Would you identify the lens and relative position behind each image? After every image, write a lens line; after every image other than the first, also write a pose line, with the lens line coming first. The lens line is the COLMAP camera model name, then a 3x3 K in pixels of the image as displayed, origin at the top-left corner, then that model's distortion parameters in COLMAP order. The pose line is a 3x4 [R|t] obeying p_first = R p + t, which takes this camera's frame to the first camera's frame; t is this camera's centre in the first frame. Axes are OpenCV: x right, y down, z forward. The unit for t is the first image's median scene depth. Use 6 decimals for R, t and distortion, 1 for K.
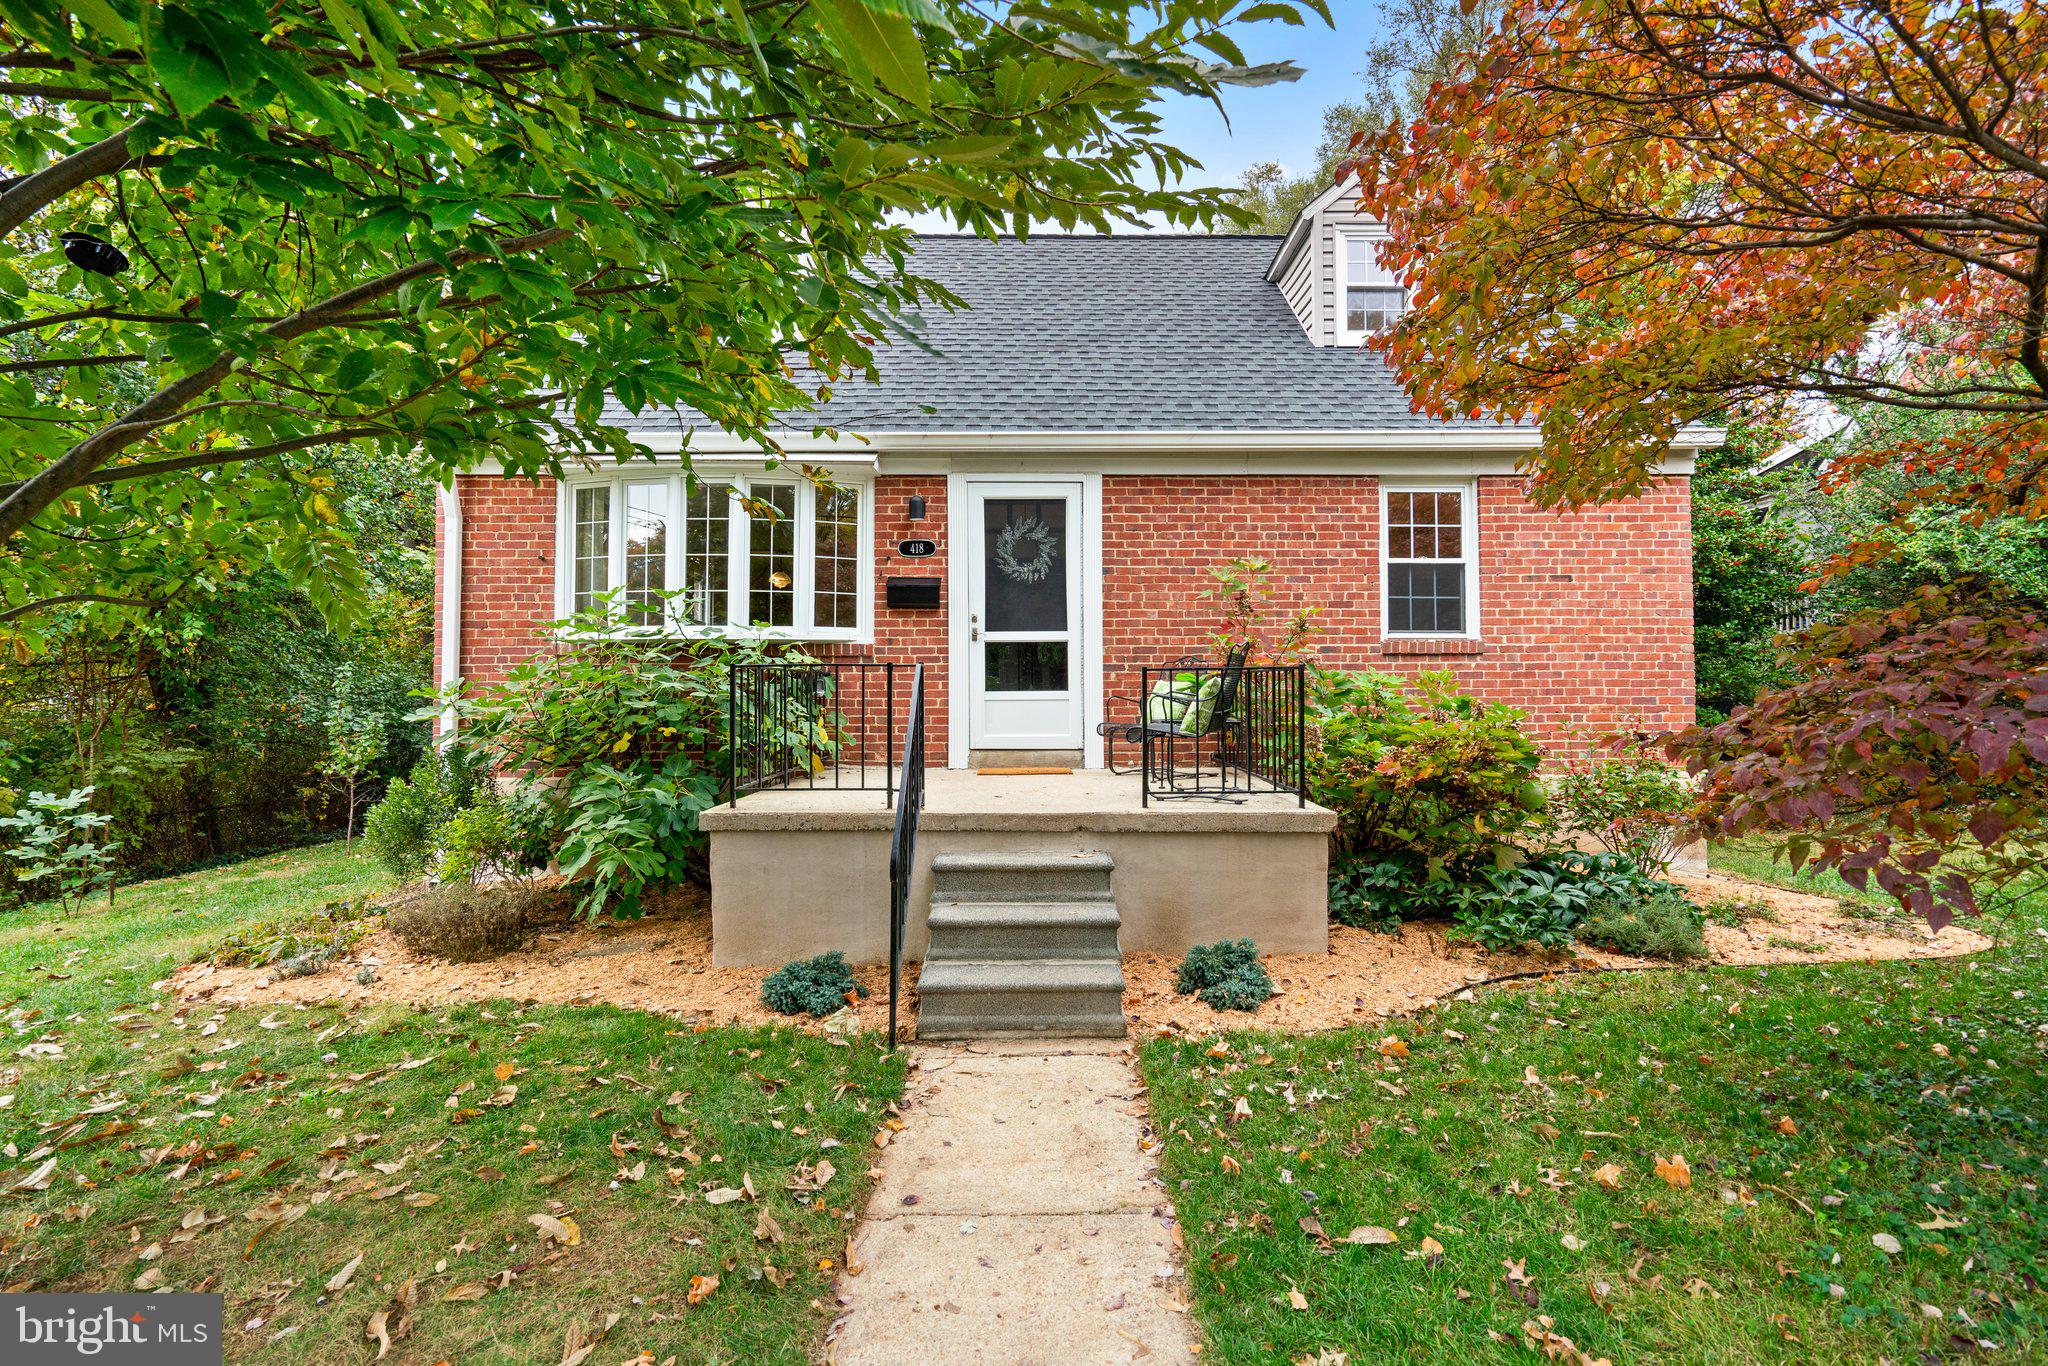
lens RADIAL K [[936.7, 0, 1020.9], [0, 936.7, 667.8], [0, 0, 1]] dist [-0.010291, 0.003760]
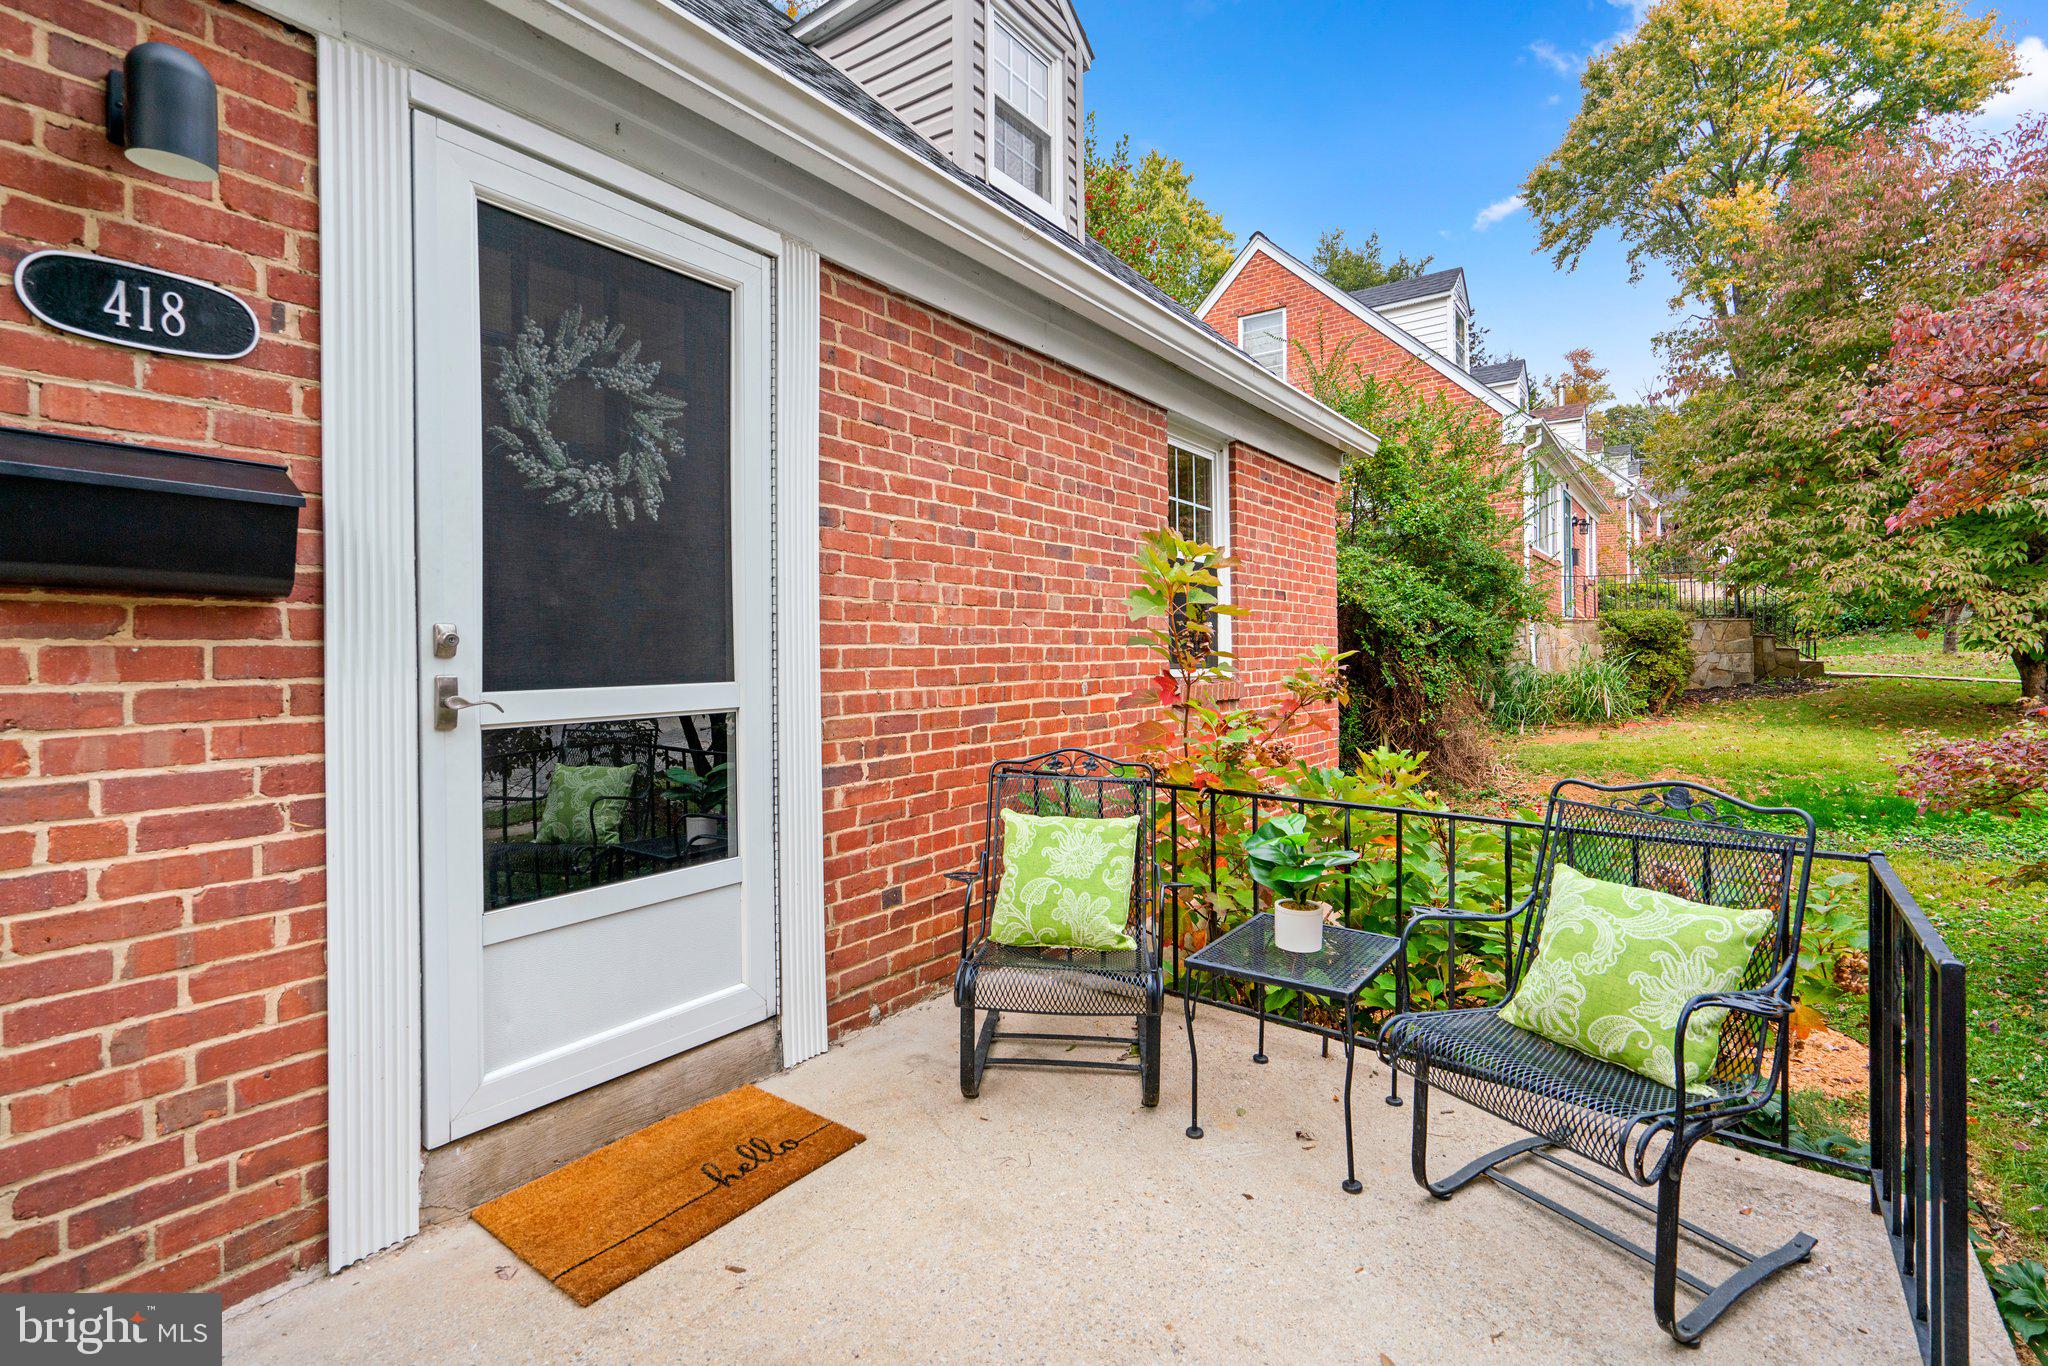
lens RADIAL K [[936.7, 0, 1030.6], [0, 936.7, 648.3], [0, 0, 1]] dist [-0.010291, 0.003760]
pose [[0.604650, 0.003805, 0.796482, -0.157604], [-0.027226, 0.999503, 0.015895, -0.059899], [-0.796026, -0.031296, 0.604453, 0.711843]]
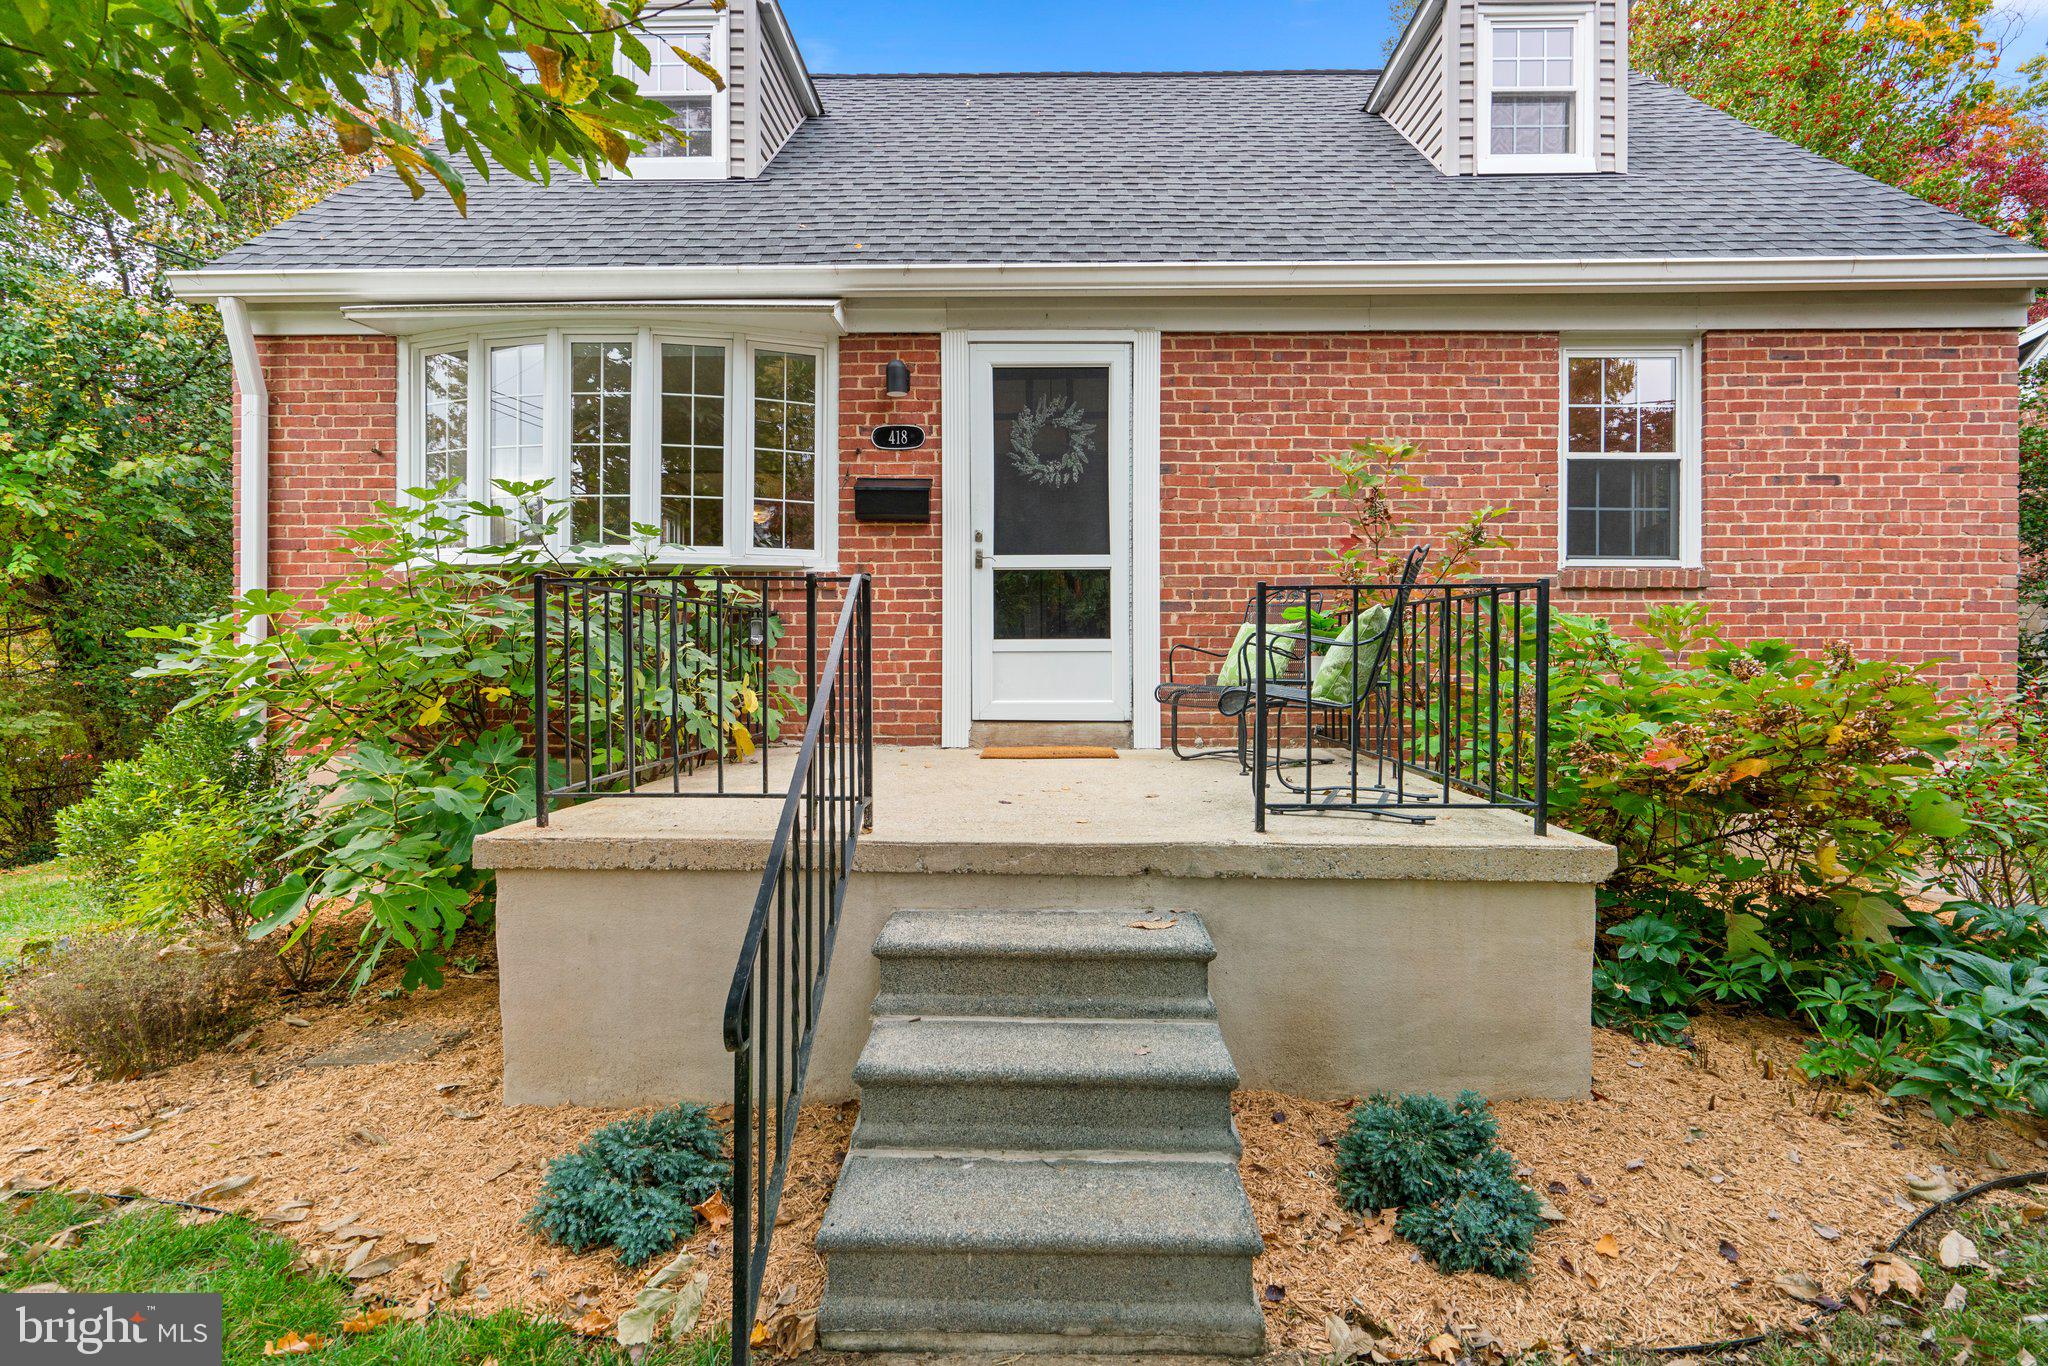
lens RADIAL K [[936.7, 0, 1014.5], [0, 936.7, 665.2], [0, 0, 1]] dist [-0.010291, 0.003760]
pose [[0.999432, 0.004083, -0.033439, 0.001537], [-0.002881, 0.999351, 0.035920, 0.019028], [0.033564, -0.035803, 0.998795, 0.289140]]
